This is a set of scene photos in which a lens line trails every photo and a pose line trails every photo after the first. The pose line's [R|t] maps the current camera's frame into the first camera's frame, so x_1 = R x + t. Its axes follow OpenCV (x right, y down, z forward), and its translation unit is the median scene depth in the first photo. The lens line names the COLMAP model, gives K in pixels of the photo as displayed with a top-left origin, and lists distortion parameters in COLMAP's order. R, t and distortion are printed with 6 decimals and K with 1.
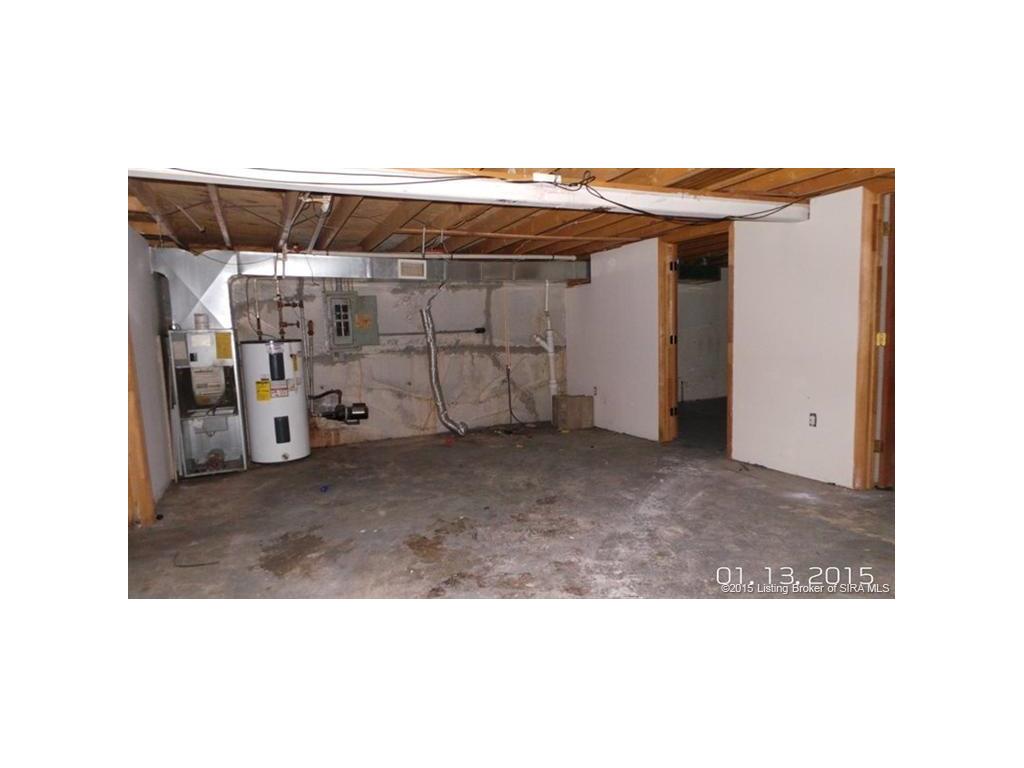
lens RADIAL K [[521.4, 0, 512.0], [0, 521.4, 384.0], [0, 0, 1]] dist [-0.004084, -0.000327]
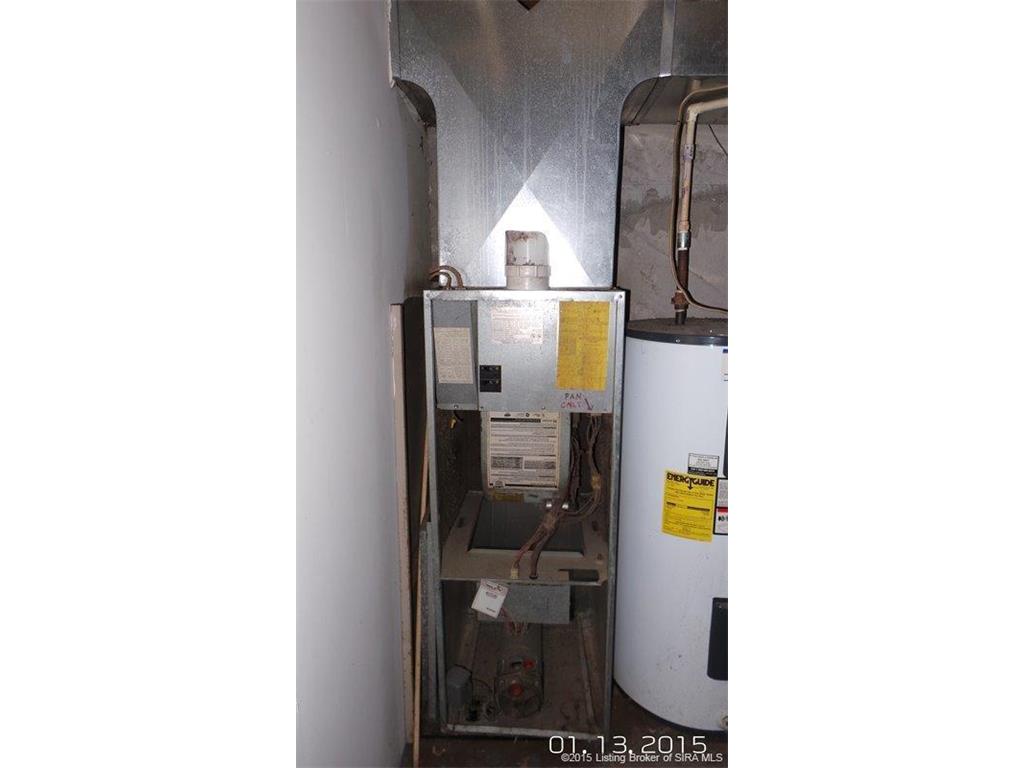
lens RADIAL K [[521.4, 0, 512.0], [0, 521.4, 384.0], [0, 0, 1]] dist [-0.004084, -0.000327]
pose [[0.884364, 0.129387, -0.448507, -0.463286], [-0.079706, 0.988563, 0.128021, -0.088197], [0.459942, -0.077468, 0.884563, 0.734199]]
